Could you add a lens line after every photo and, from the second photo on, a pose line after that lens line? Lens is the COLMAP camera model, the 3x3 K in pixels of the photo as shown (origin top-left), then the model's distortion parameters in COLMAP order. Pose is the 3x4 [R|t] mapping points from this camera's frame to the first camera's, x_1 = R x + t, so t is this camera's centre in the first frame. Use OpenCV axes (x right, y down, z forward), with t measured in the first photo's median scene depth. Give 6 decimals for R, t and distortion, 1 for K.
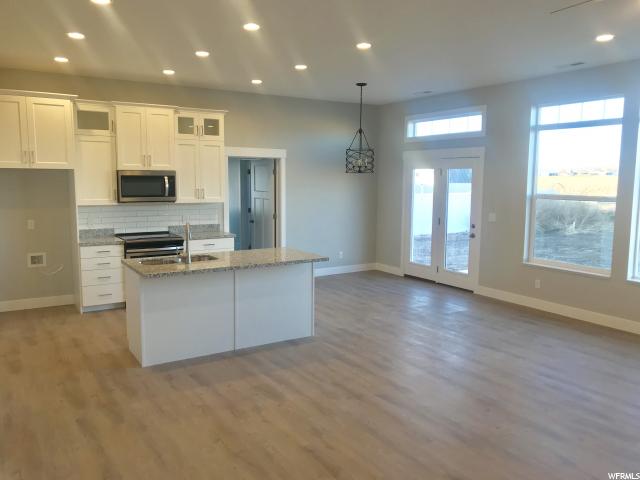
lens RADIAL K [[519.7, 0, 320.0], [0, 519.7, 240.0], [0, 0, 1]] dist [0.128316, -0.199861]
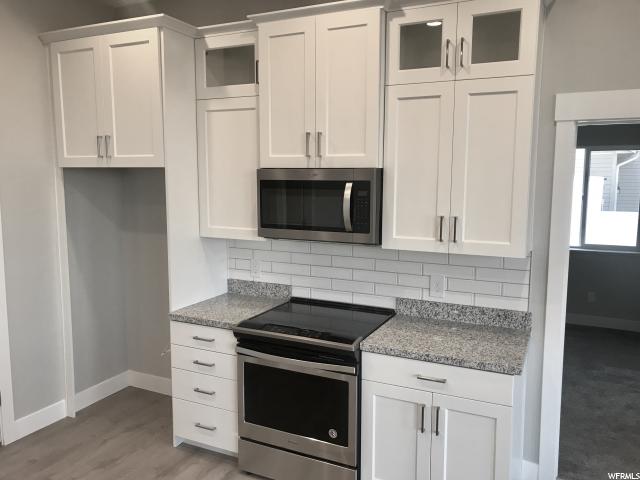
lens RADIAL K [[535.6, 0, 320.0], [0, 535.6, 240.0], [0, 0, 1]] dist [-0.002353, -0.001373]
pose [[0.514995, 0.111992, -0.849846, 0.045580], [-0.099708, 0.992525, 0.070372, -0.105085], [0.851374, 0.048495, 0.522312, 0.779840]]
